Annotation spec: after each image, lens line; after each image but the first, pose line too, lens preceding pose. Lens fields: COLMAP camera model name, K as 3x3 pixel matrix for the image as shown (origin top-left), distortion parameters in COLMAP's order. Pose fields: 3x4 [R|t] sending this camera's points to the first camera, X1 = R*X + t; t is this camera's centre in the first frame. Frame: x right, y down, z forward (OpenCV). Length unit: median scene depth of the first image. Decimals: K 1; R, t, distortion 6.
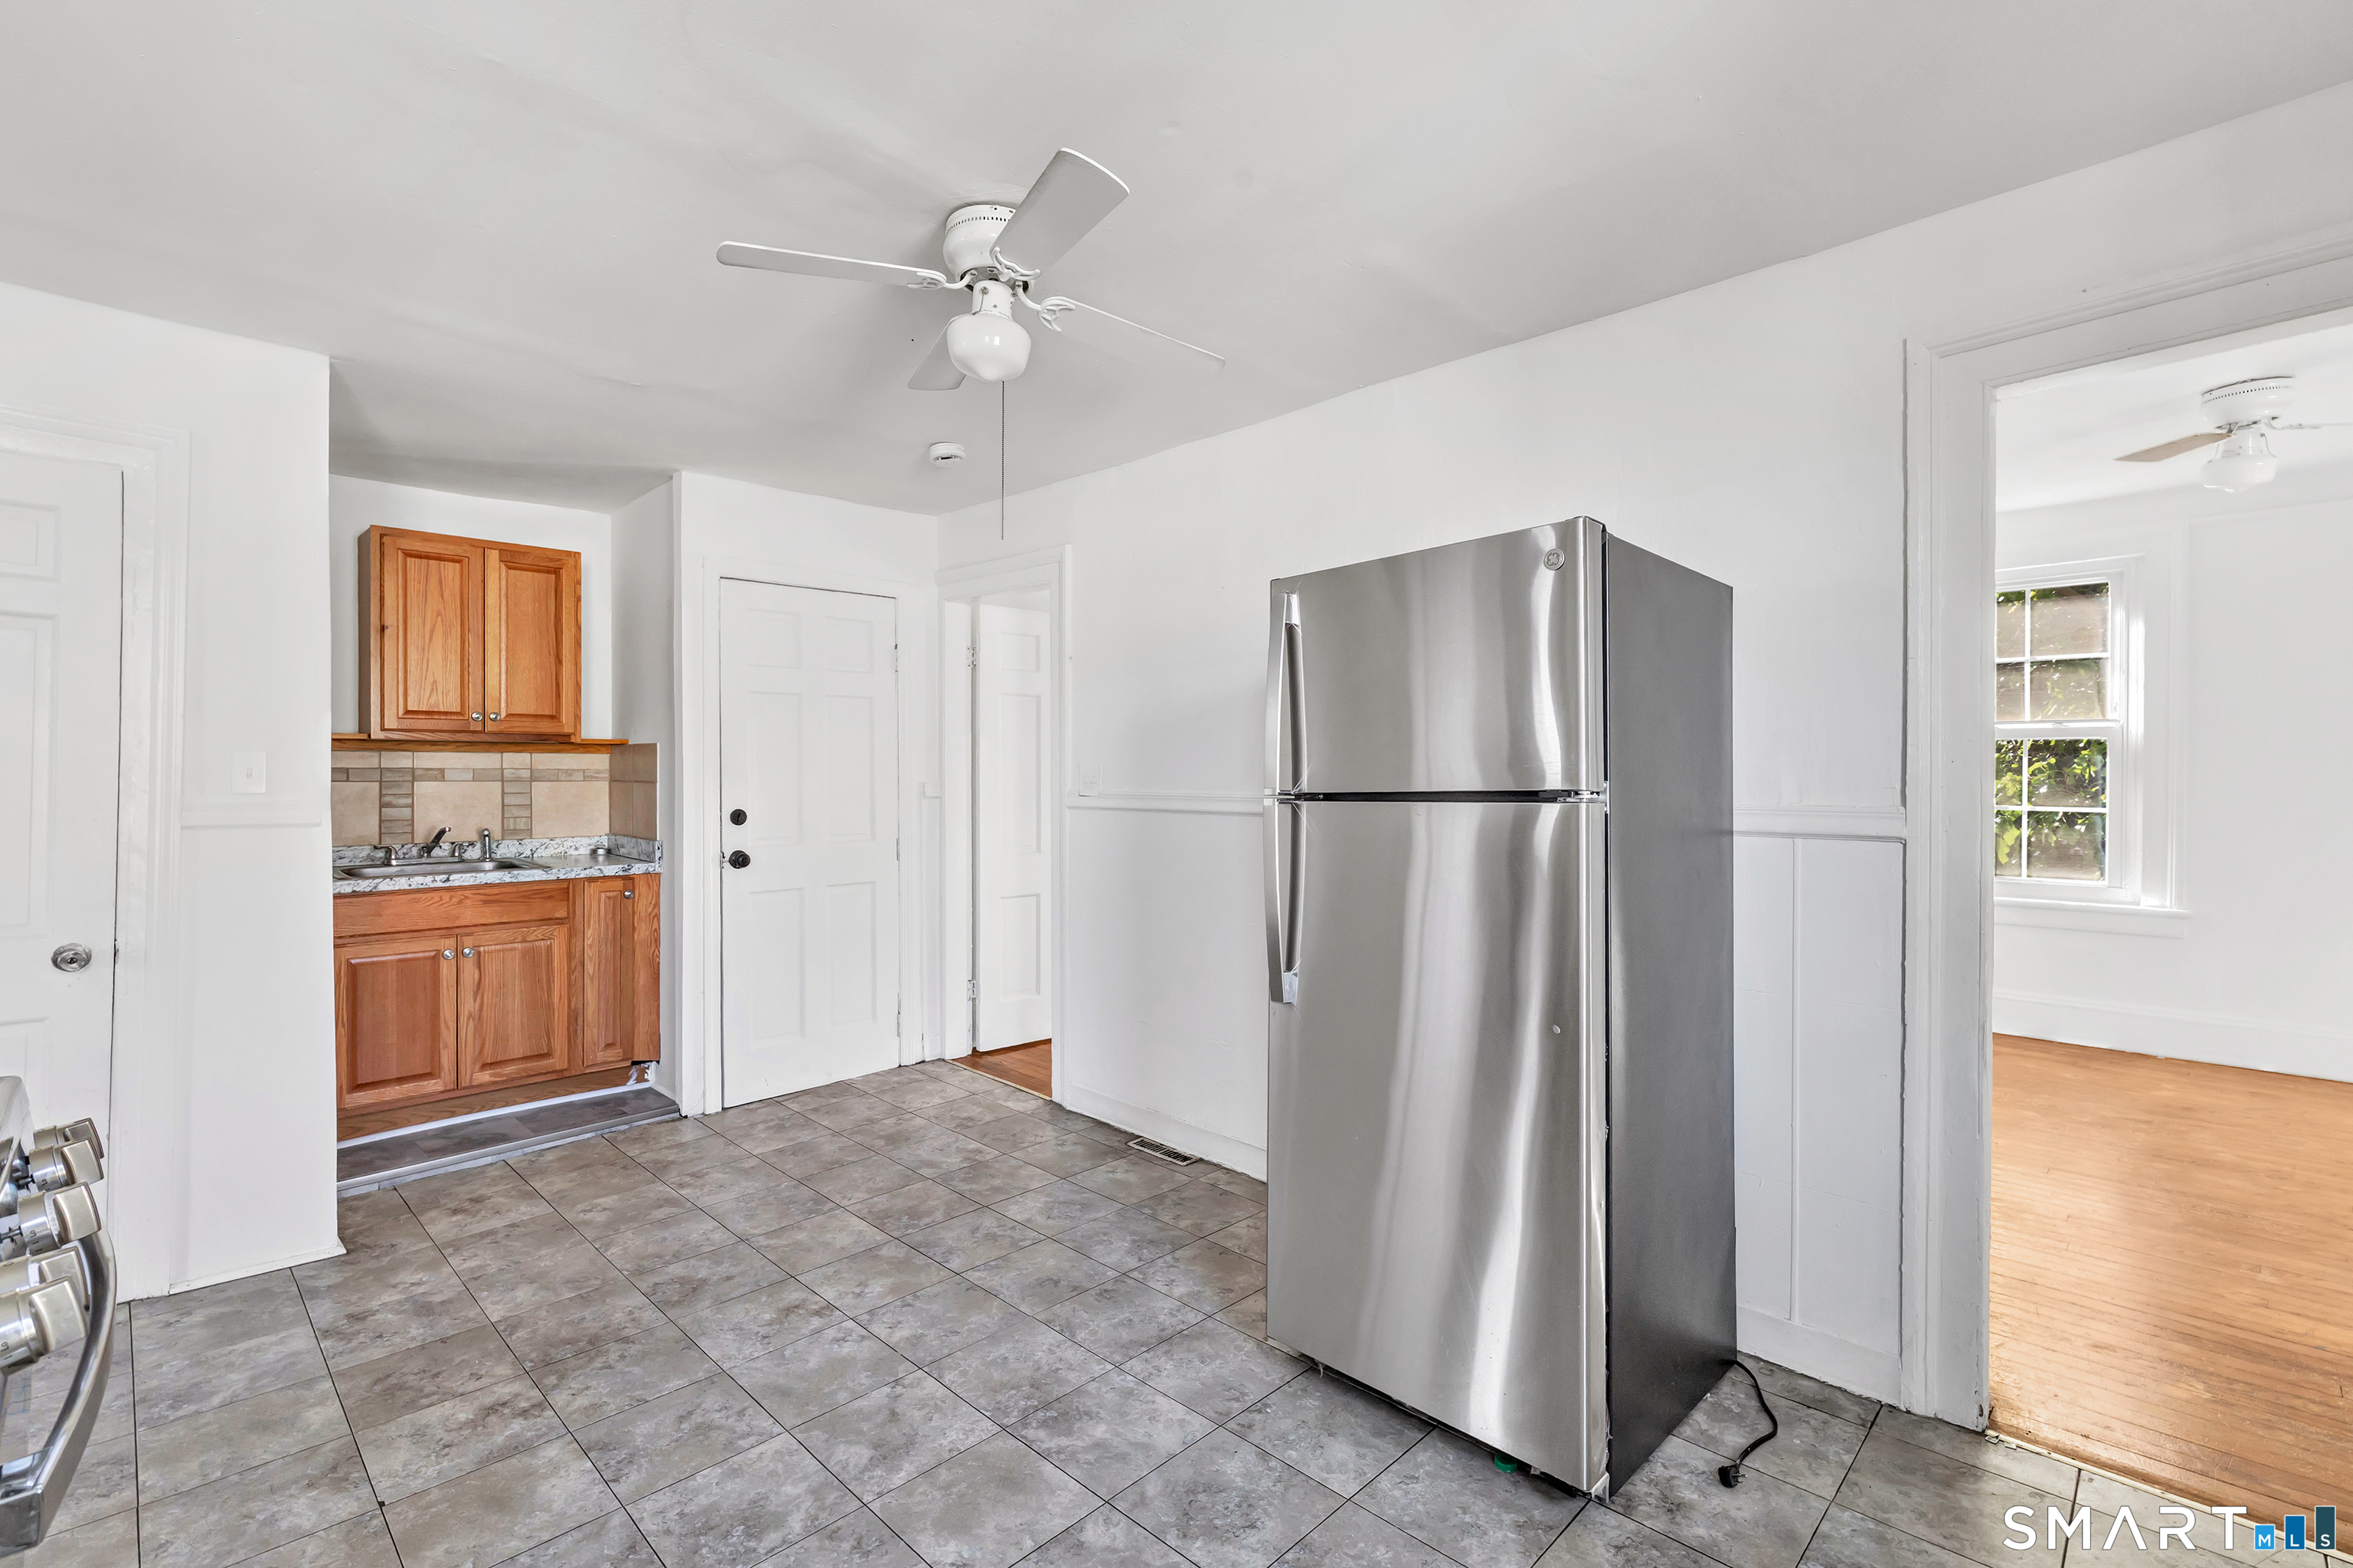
lens RADIAL K [[1065.6, 0, 1185.4], [0, 1065.6, 765.1], [0, 0, 1]] dist [0.000655, 0.000074]
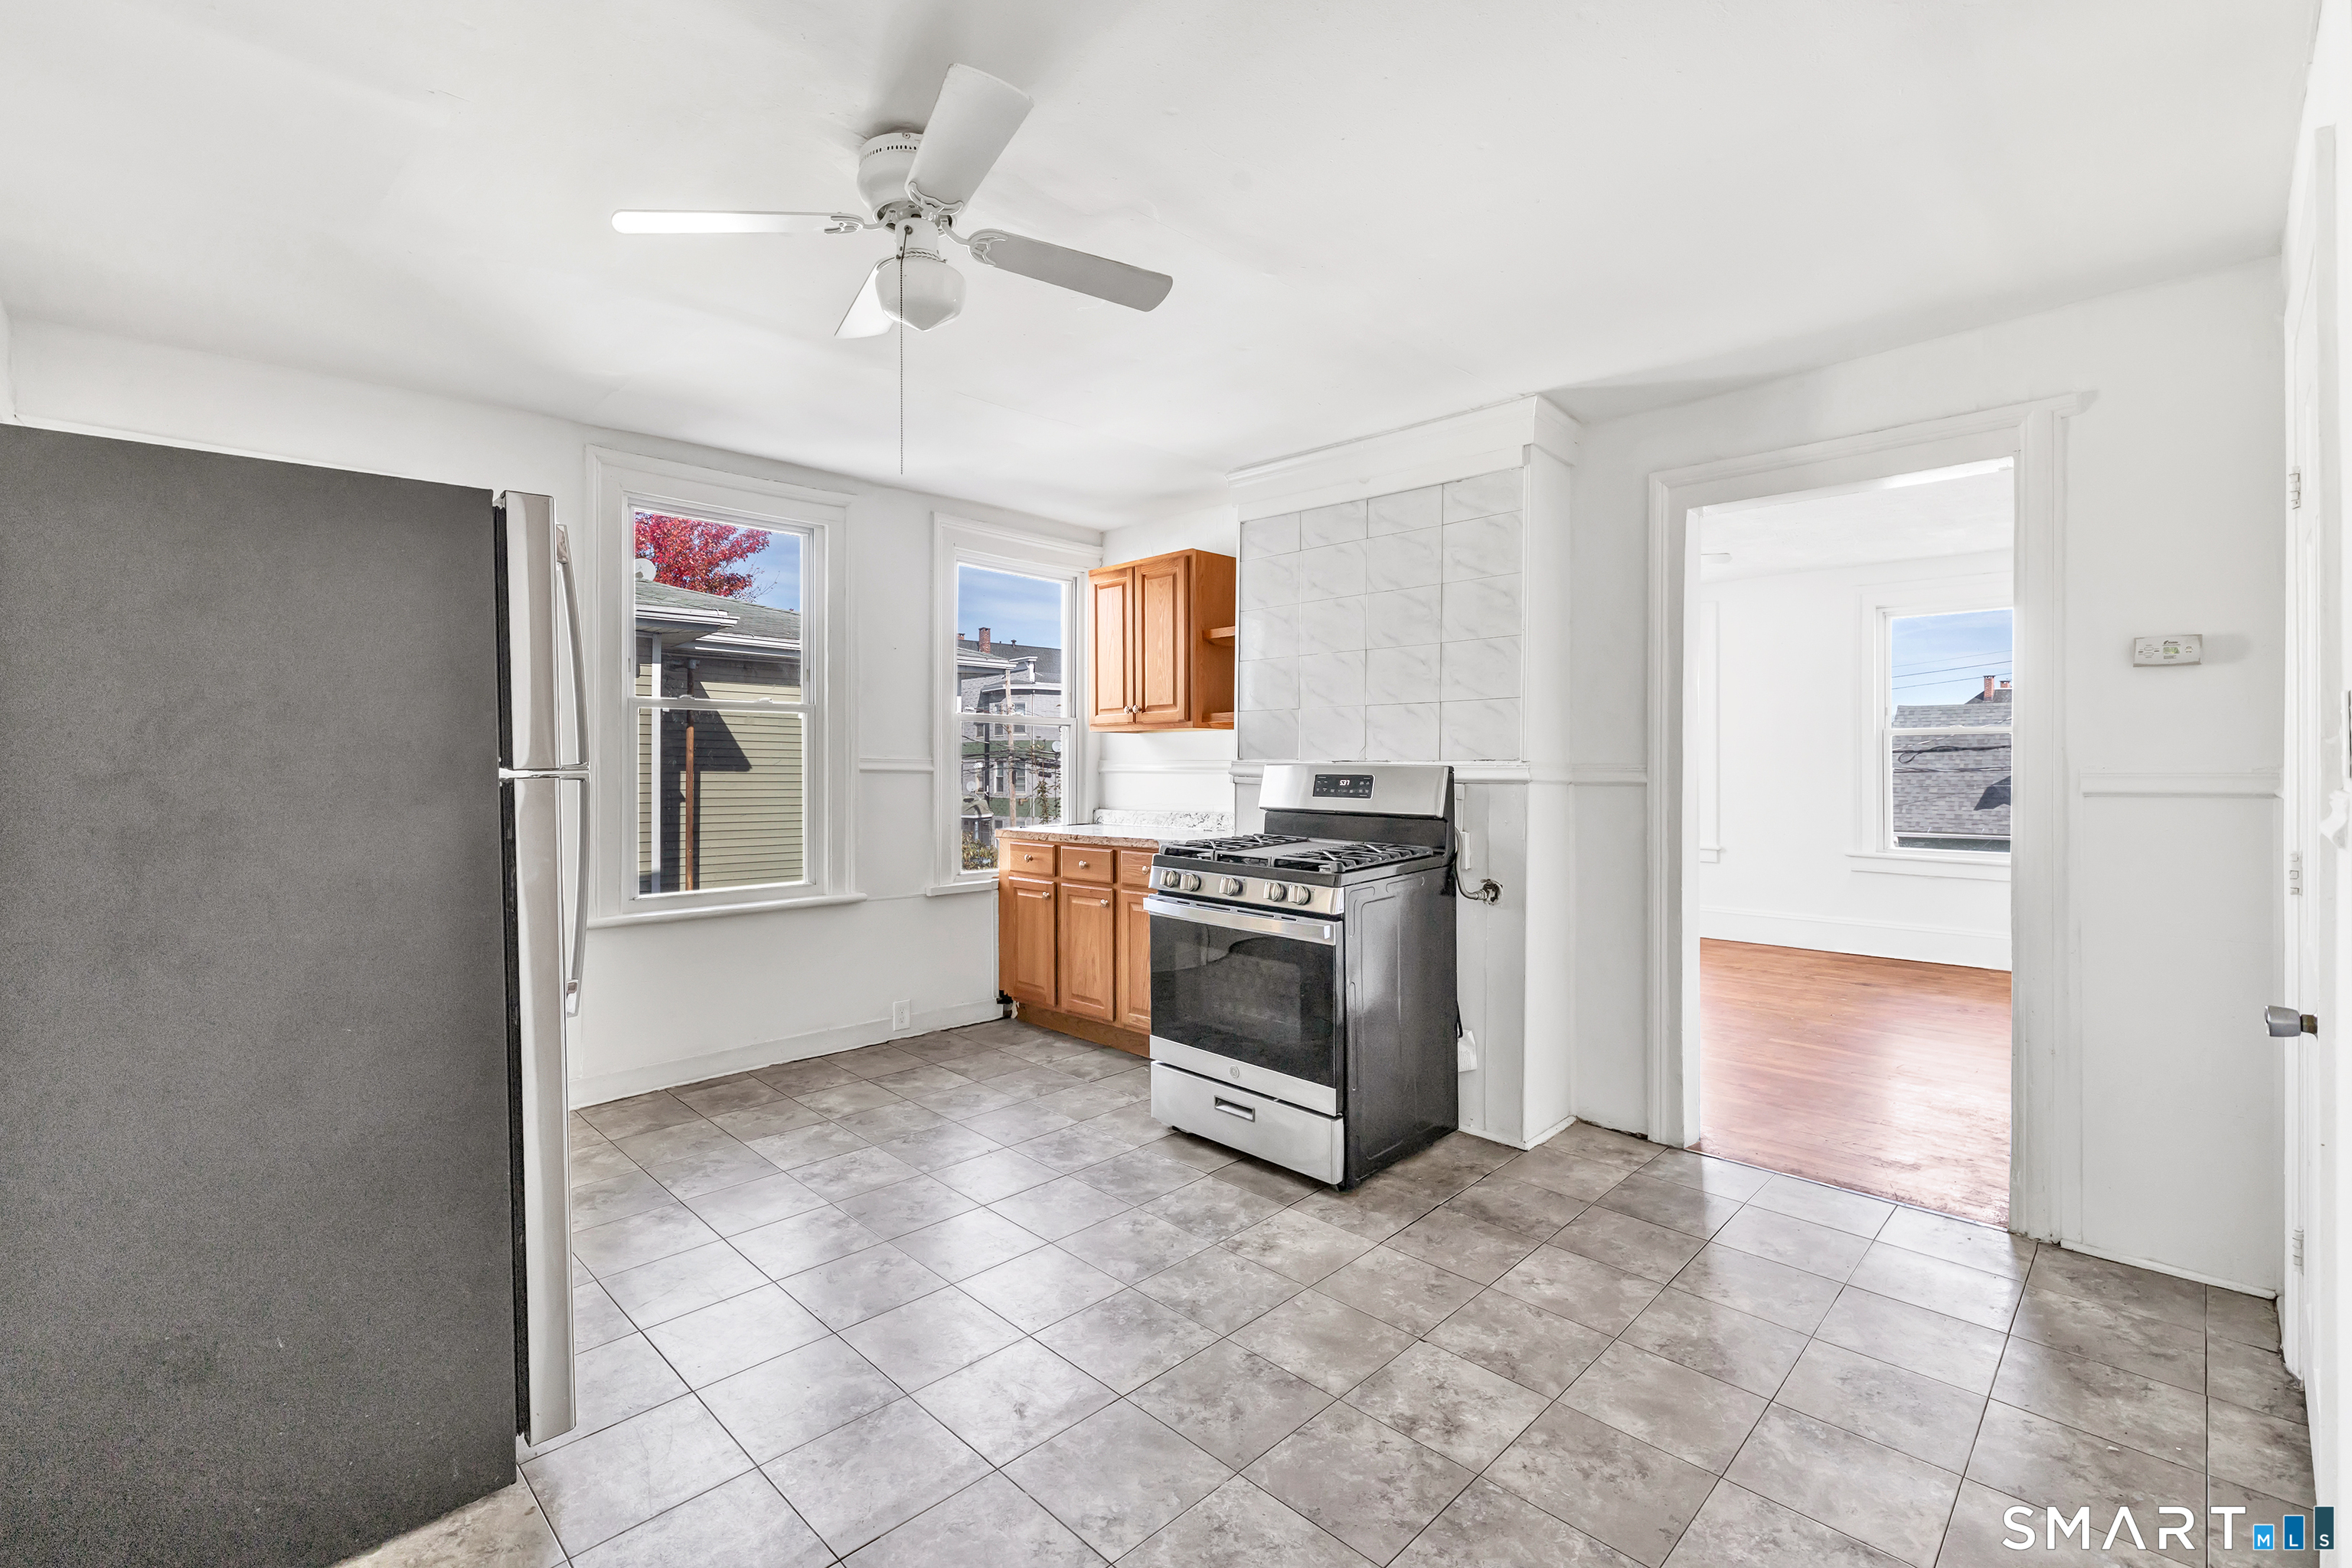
lens RADIAL K [[1047.6, 0, 1218.9], [0, 1047.6, 770.1], [0, 0, 1]] dist [-0.000810, -0.000039]
pose [[-0.999690, -0.000600, -0.024877, -0.347128], [-0.000347, 0.999948, -0.010175, 0.030266], [0.024882, -0.010164, -0.999639, 1.582534]]
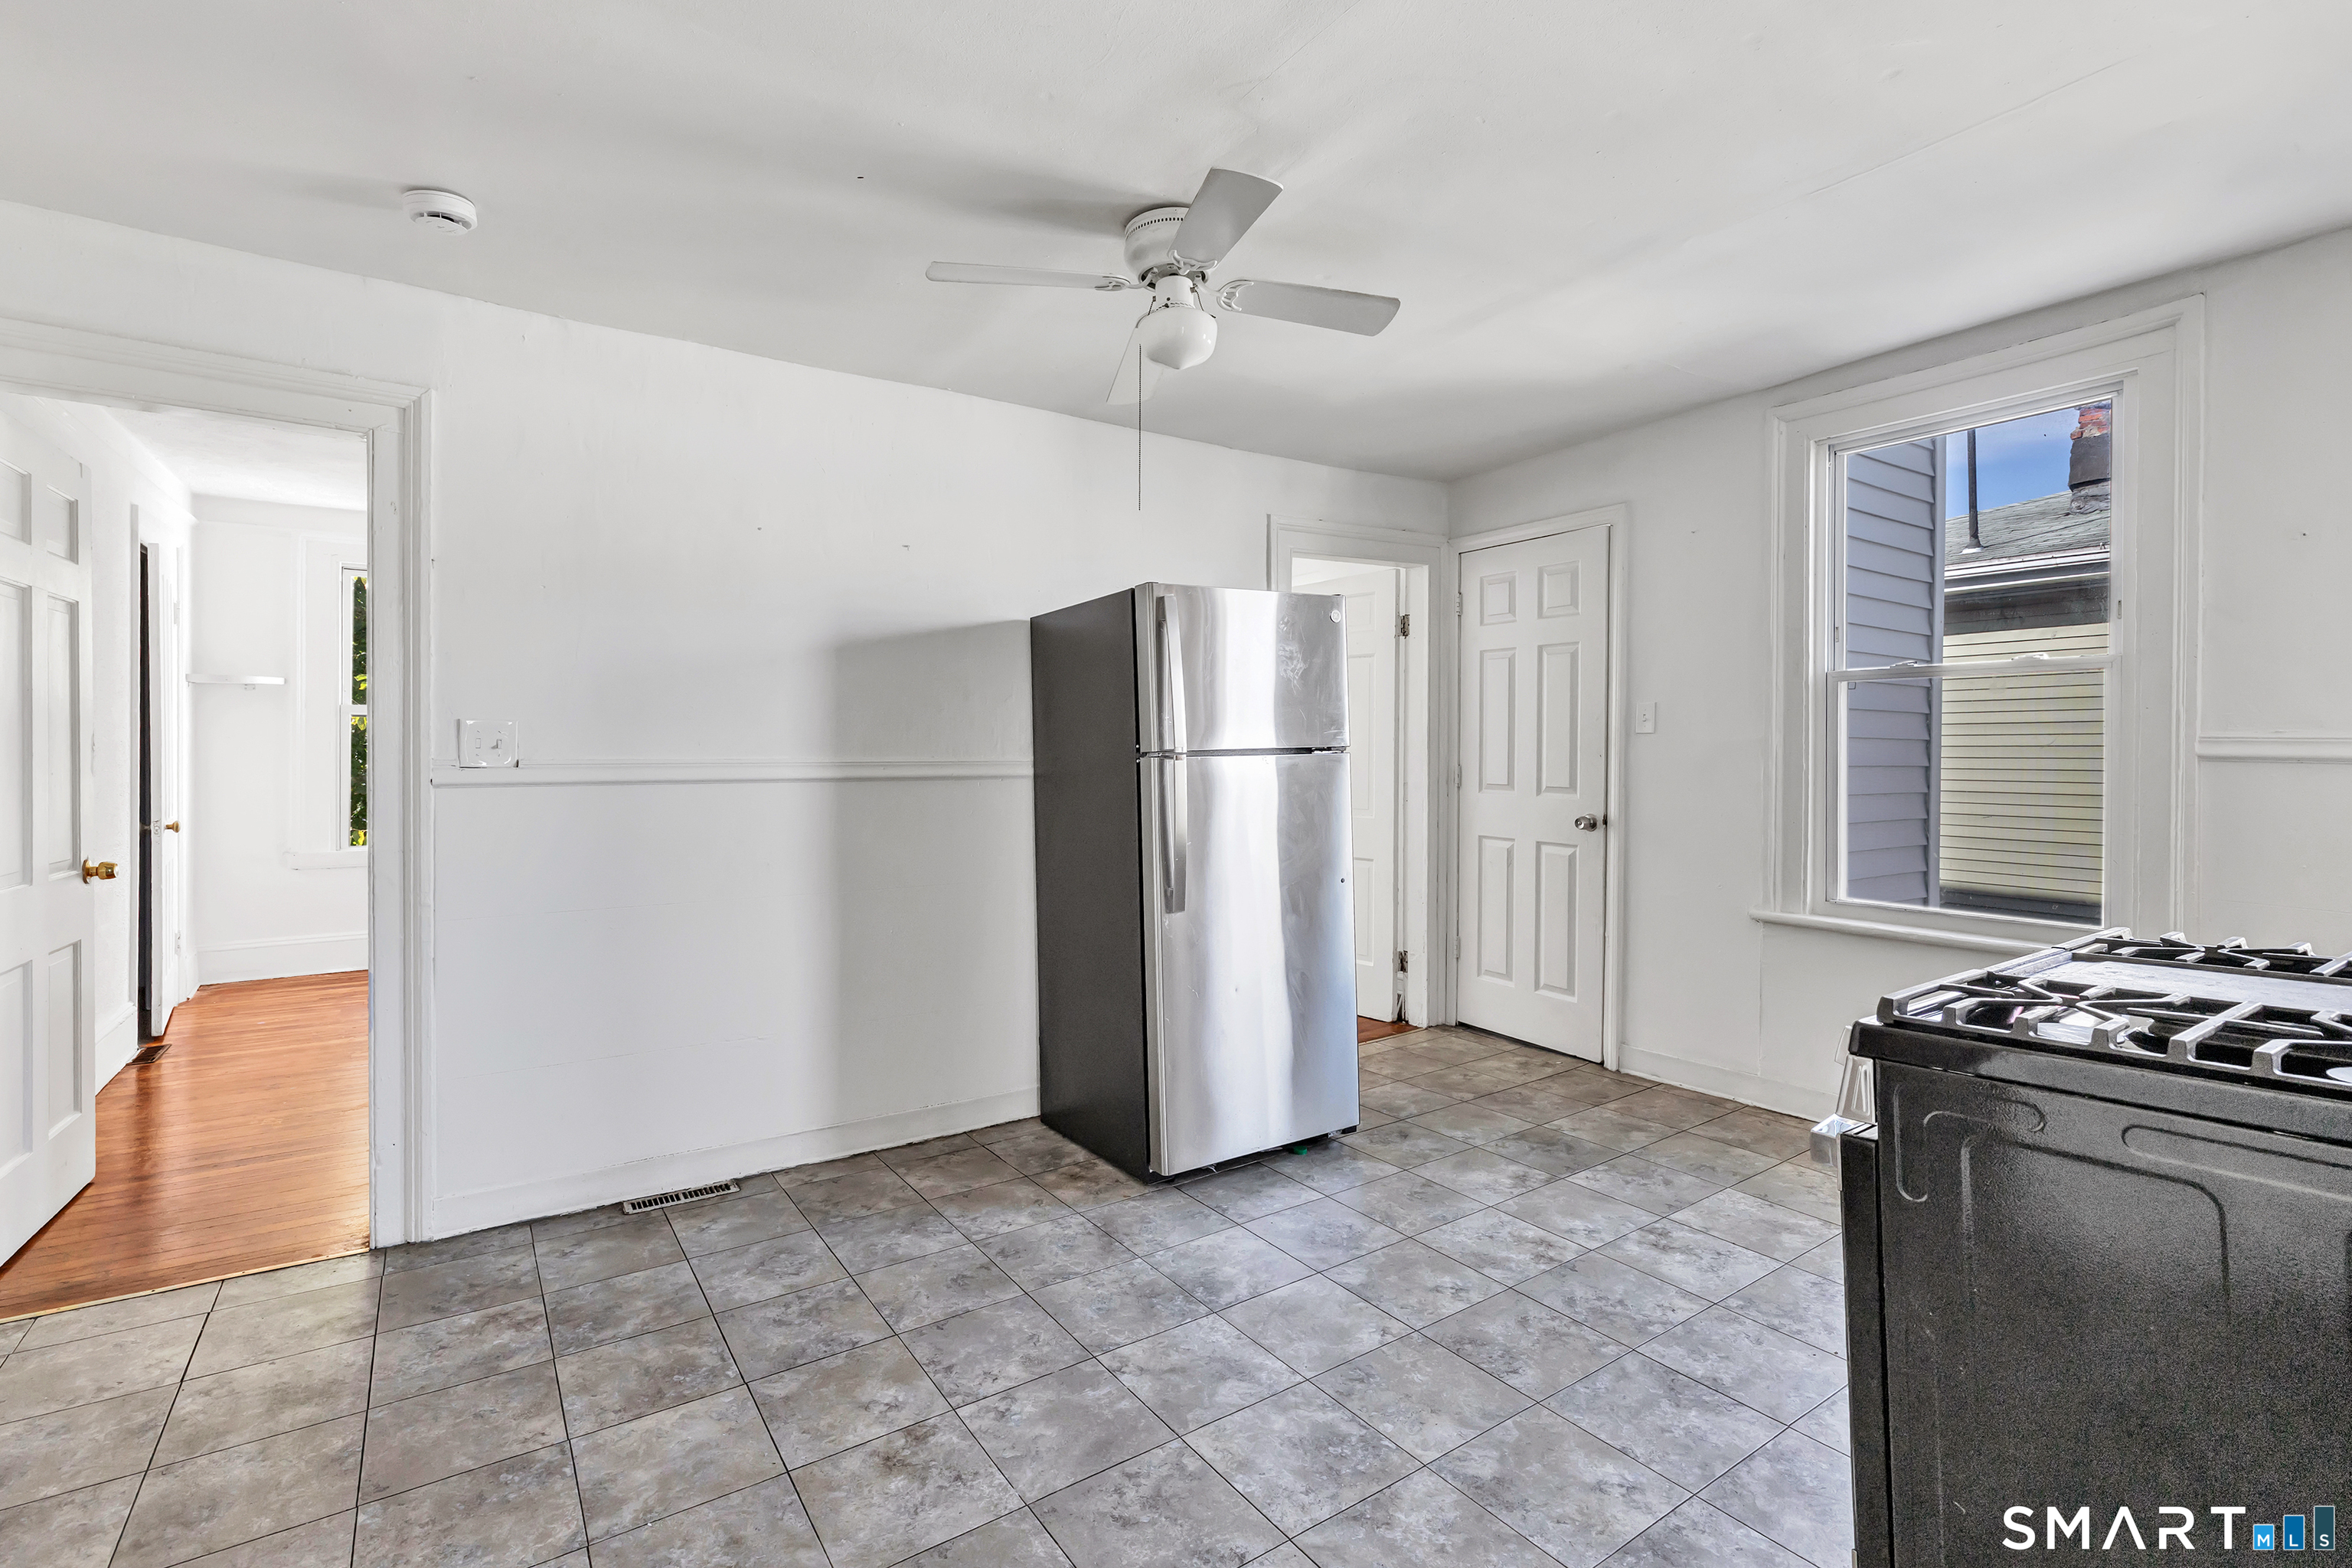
lens RADIAL K [[1045.1, 0, 1130.8], [0, 1045.1, 777.7], [0, 0, 1]] dist [-0.000197, 0.000437]
pose [[0.216435, -0.024796, 0.975982, -0.999519], [-0.010907, 0.999554, 0.027814, 0.015435], [-0.976236, -0.016664, 0.216068, 0.673355]]
